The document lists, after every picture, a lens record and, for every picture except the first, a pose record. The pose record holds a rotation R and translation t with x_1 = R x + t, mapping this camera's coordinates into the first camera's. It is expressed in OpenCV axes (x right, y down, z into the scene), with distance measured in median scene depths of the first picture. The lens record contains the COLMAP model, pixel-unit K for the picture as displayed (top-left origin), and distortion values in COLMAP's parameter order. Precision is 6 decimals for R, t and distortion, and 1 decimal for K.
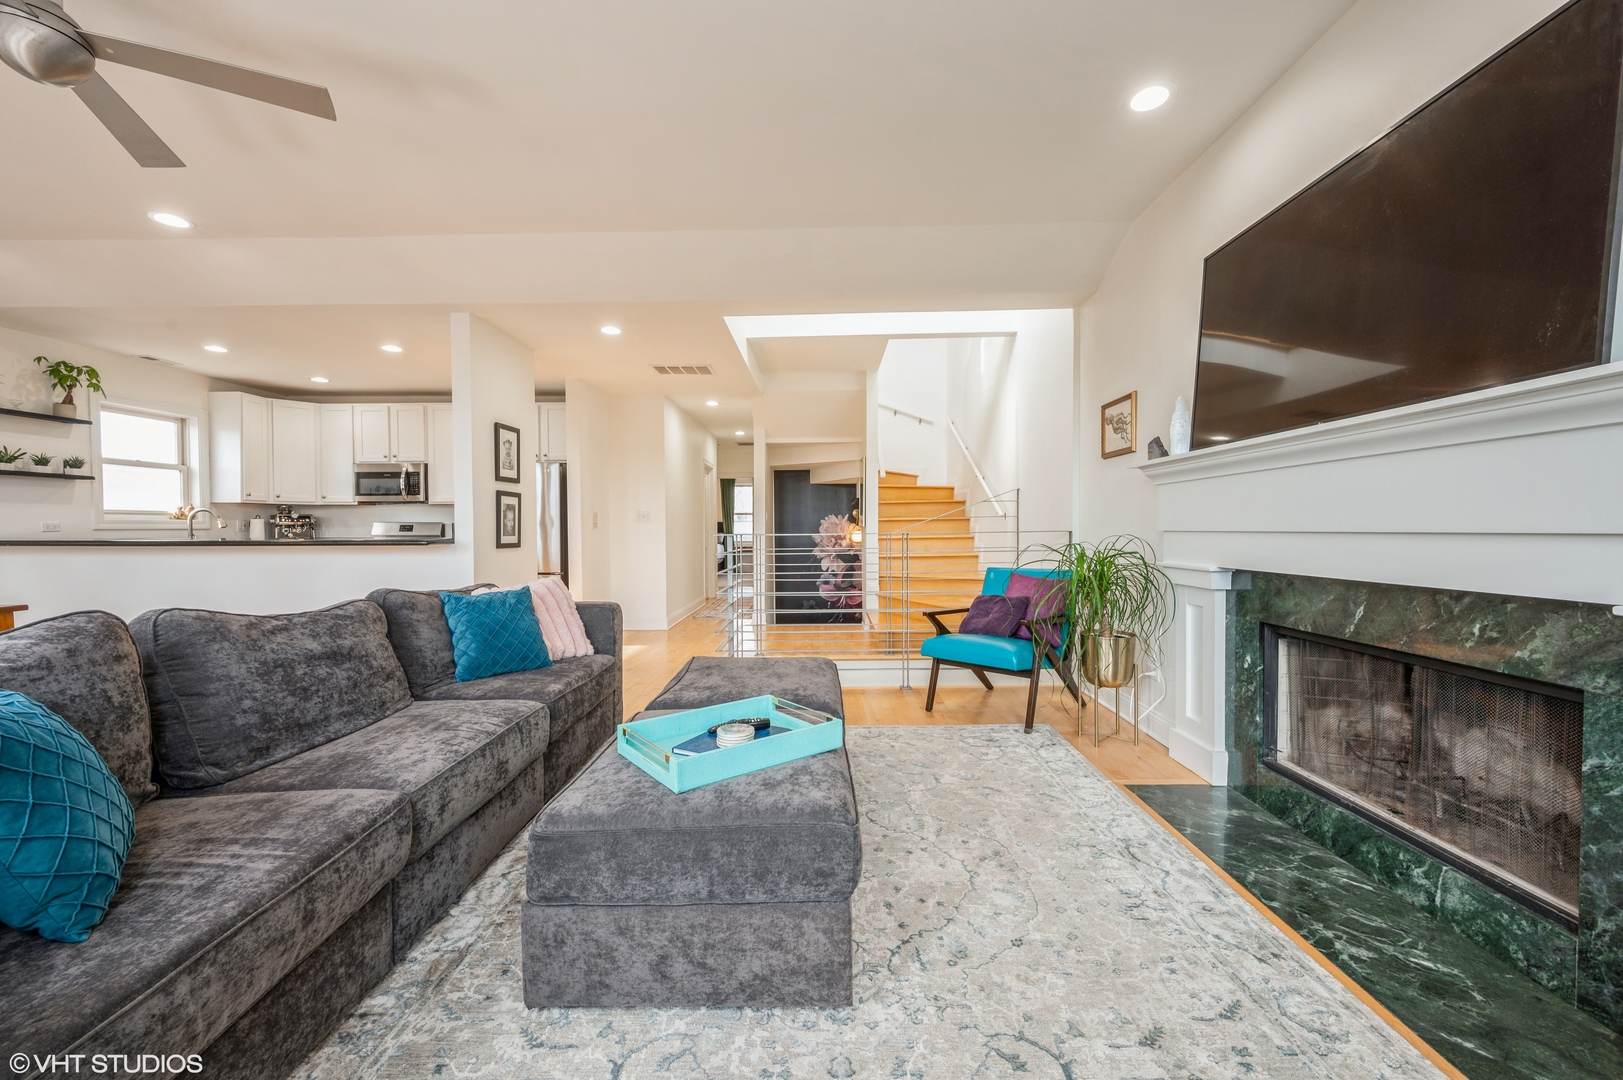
lens RADIAL K [[639.9, 0, 809.3], [0, 639.9, 539.0], [0, 0, 1]] dist [0.000586, -0.000167]
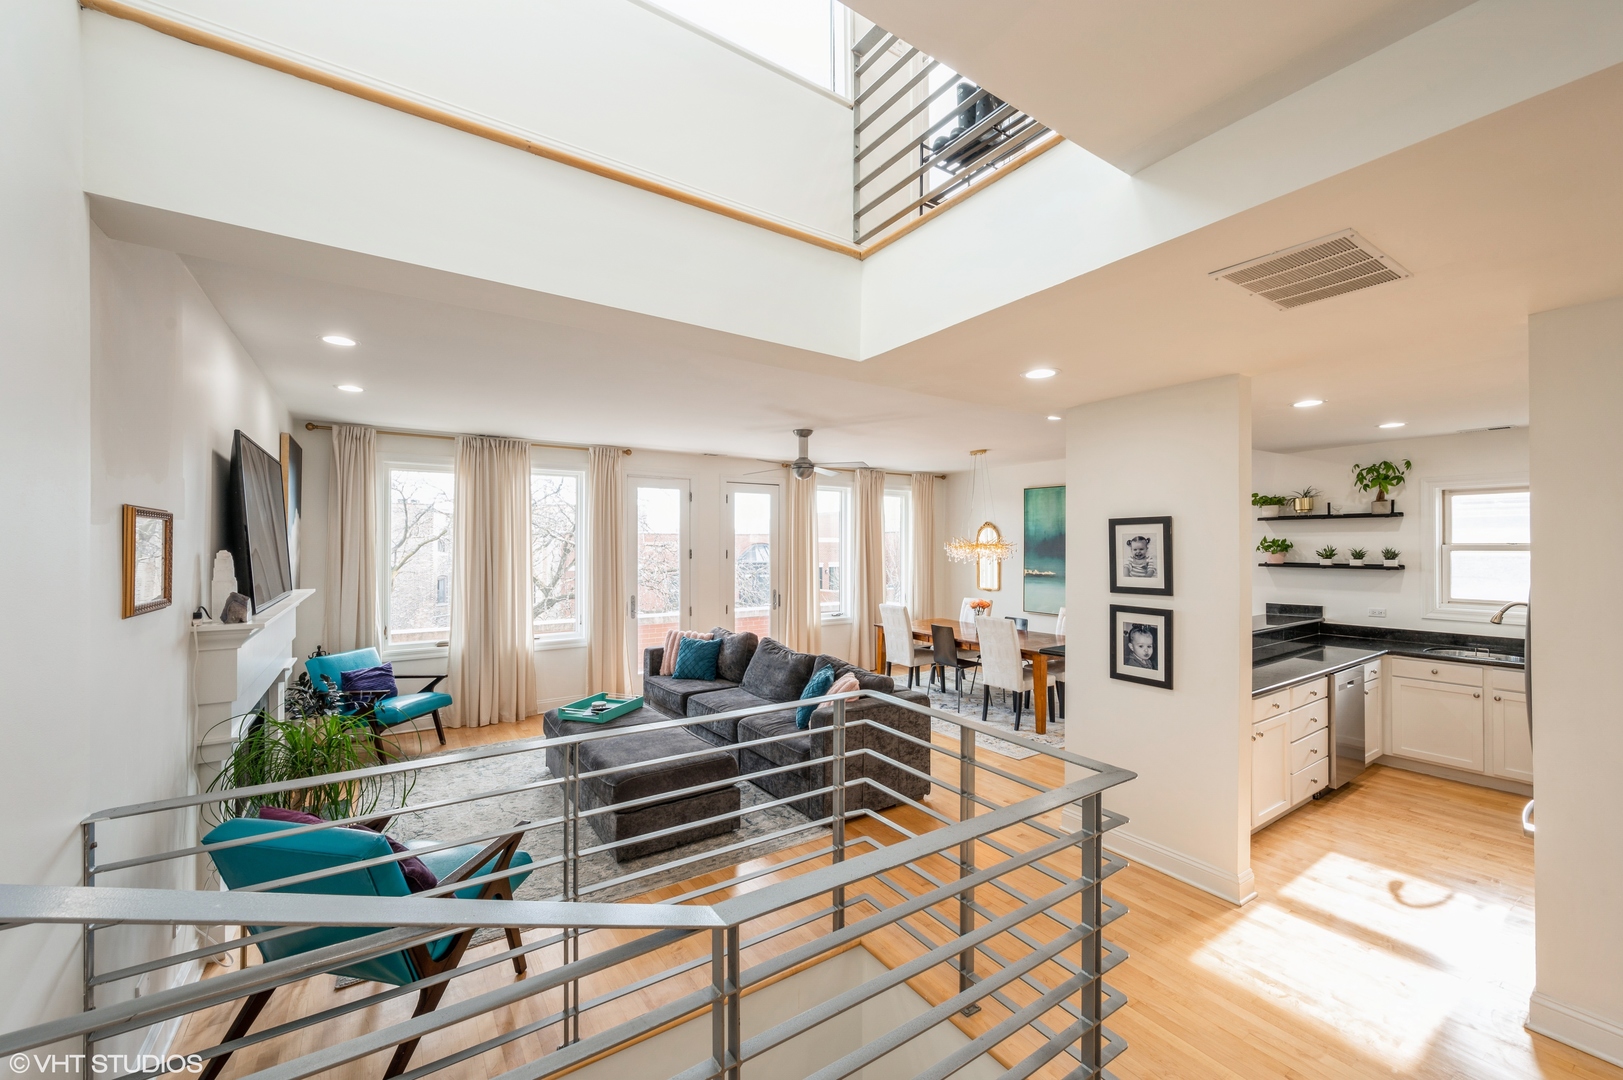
lens RADIAL K [[637.1, 0, 812.7], [0, 637.1, 541.9], [0, 0, 1]] dist [-0.000531, 0.000363]
pose [[-0.819228, 0.004217, -0.573452, 0.258535], [-0.004745, 0.999889, 0.014131, -0.157473], [0.573448, 0.014297, -0.819117, 1.383053]]
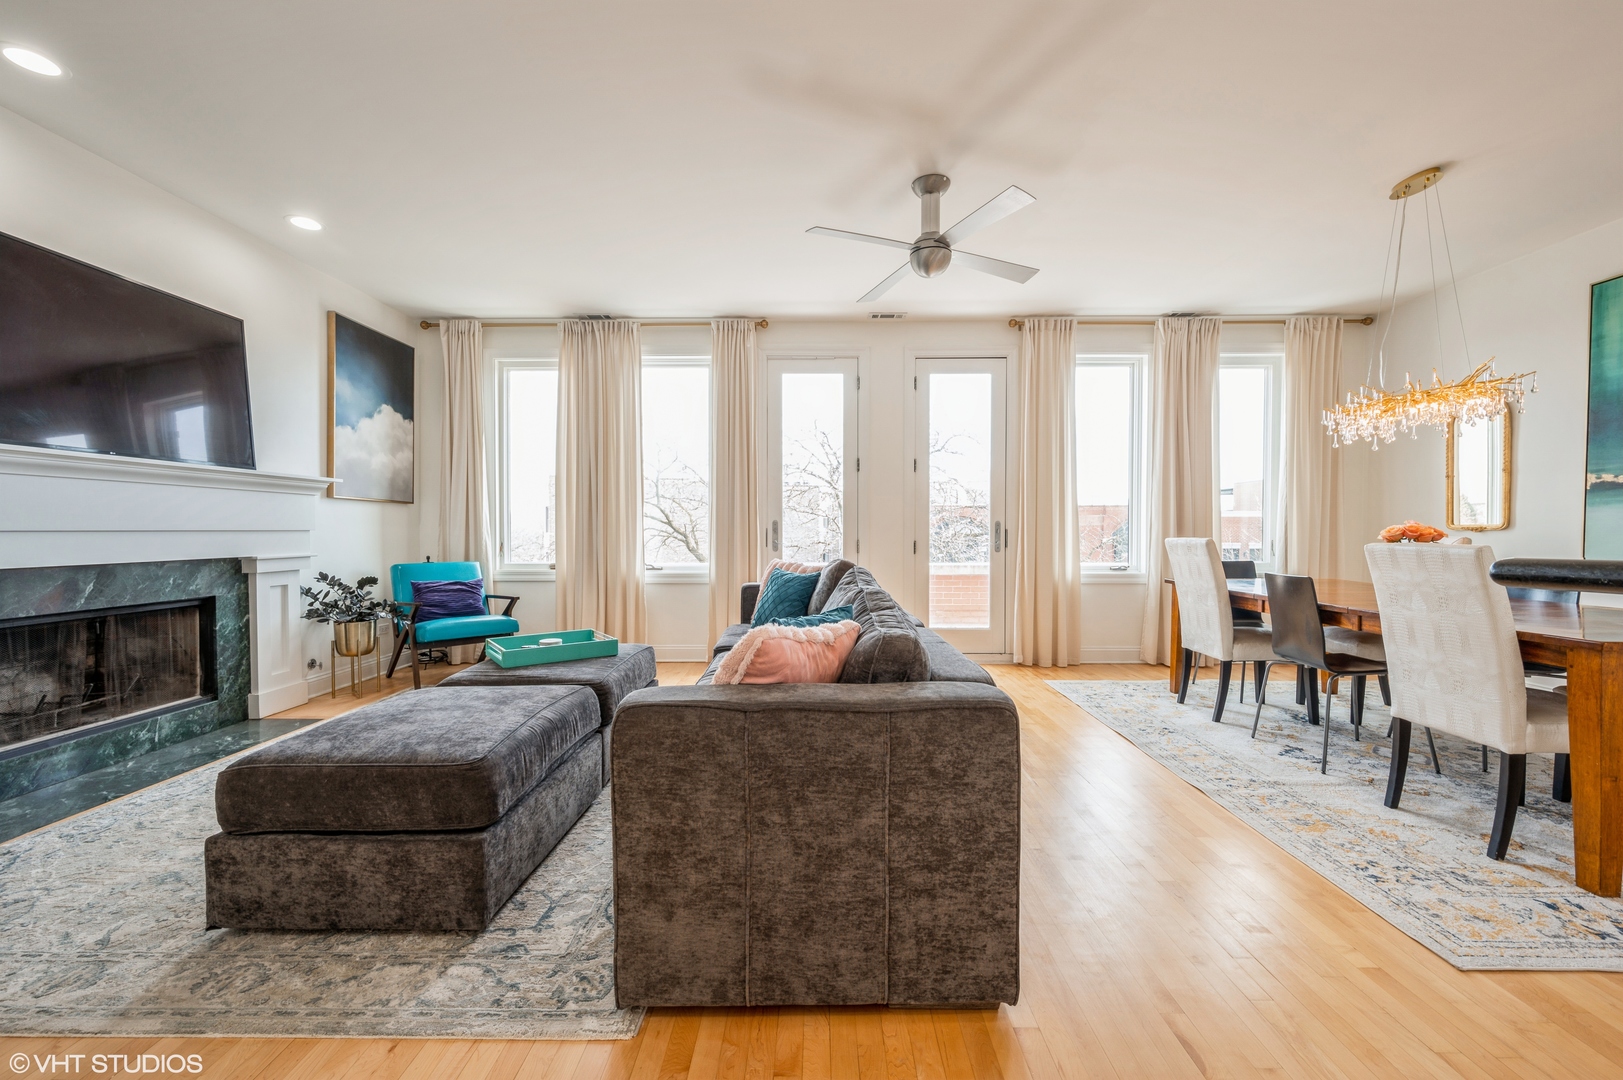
lens RADIAL K [[637.1, 0, 812.7], [0, 637.1, 541.9], [0, 0, 1]] dist [-0.000531, 0.000363]
pose [[-0.999924, 0.006193, -0.010679, -0.302380], [0.005813, 0.999360, 0.035303, -0.011082], [0.010890, 0.035238, -0.999320, 1.026011]]
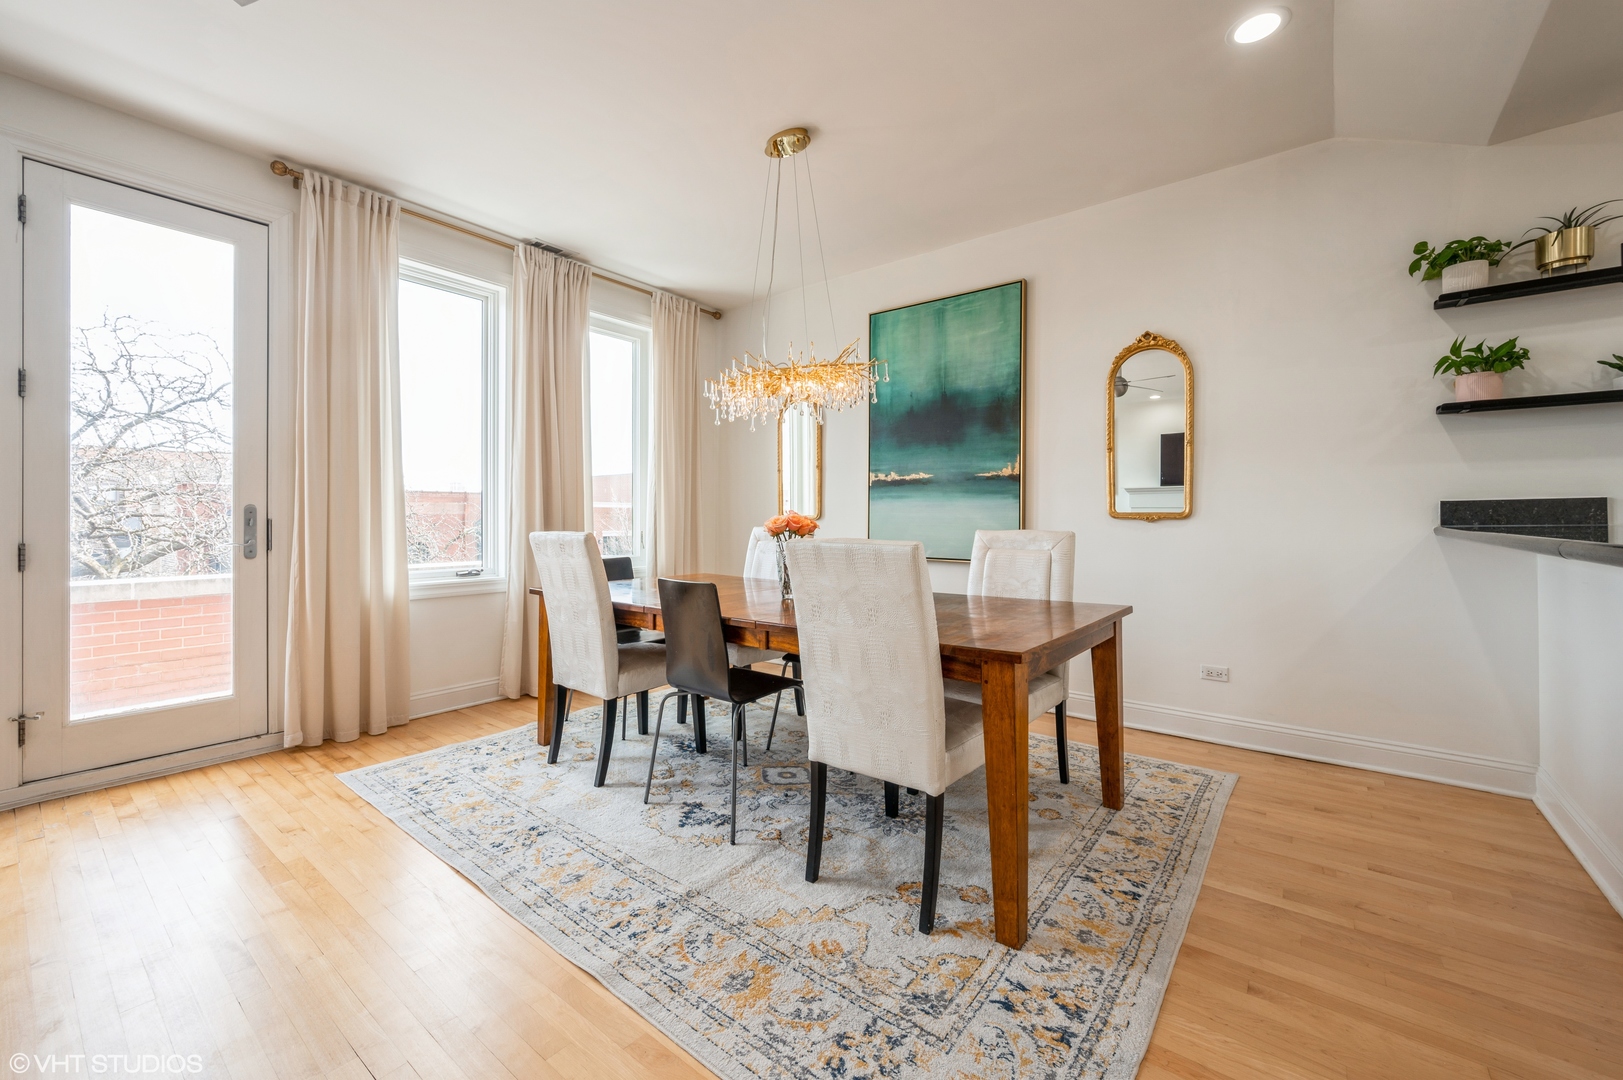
lens RADIAL K [[647.3, 0, 813.5], [0, 647.3, 519.2], [0, 0, 1]] dist [-0.000300, 0.000085]
pose [[-0.597936, 0.005681, -0.801524, -0.453834], [-0.010561, 0.999832, 0.014965, -0.007322], [0.801474, 0.017413, -0.597776, 0.758978]]
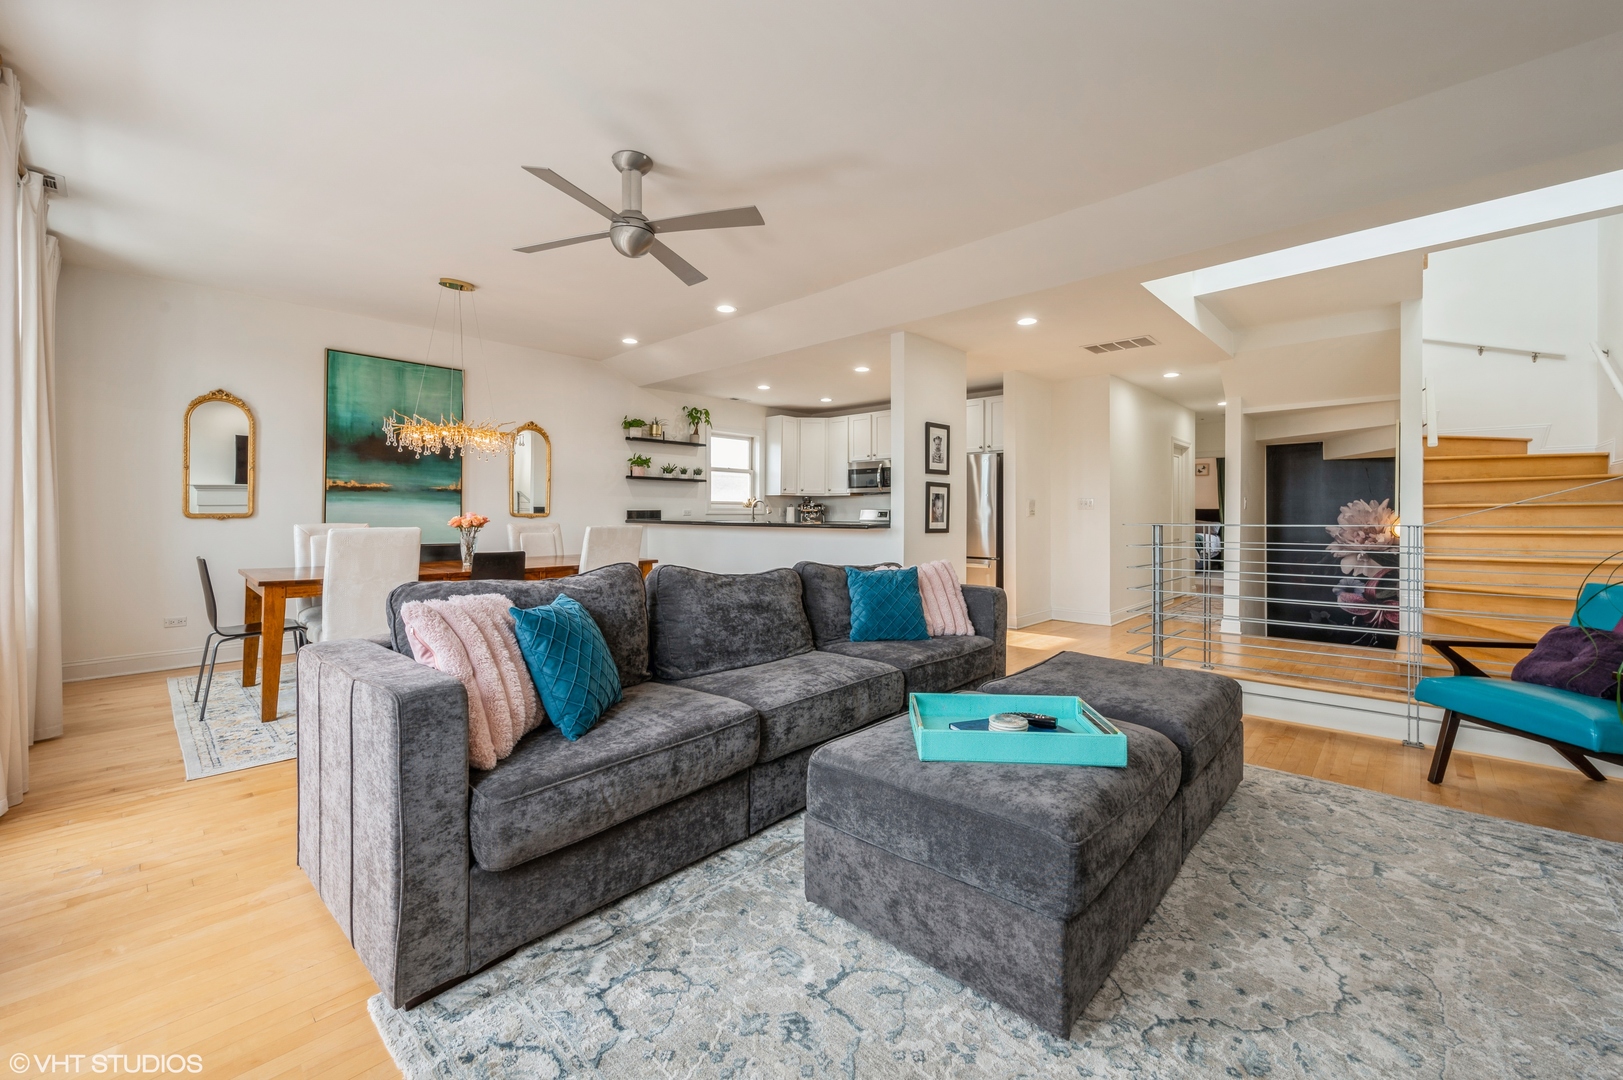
lens RADIAL K [[648.1, 0, 811.2], [0, 648.1, 509.0], [0, 0, 1]] dist [0.000591, 0.000081]
pose [[0.741855, 0.000475, -0.670560, 0.125507], [-0.017988, 0.999654, -0.019192, -0.002163], [0.670319, 0.026300, 0.741607, 0.013486]]
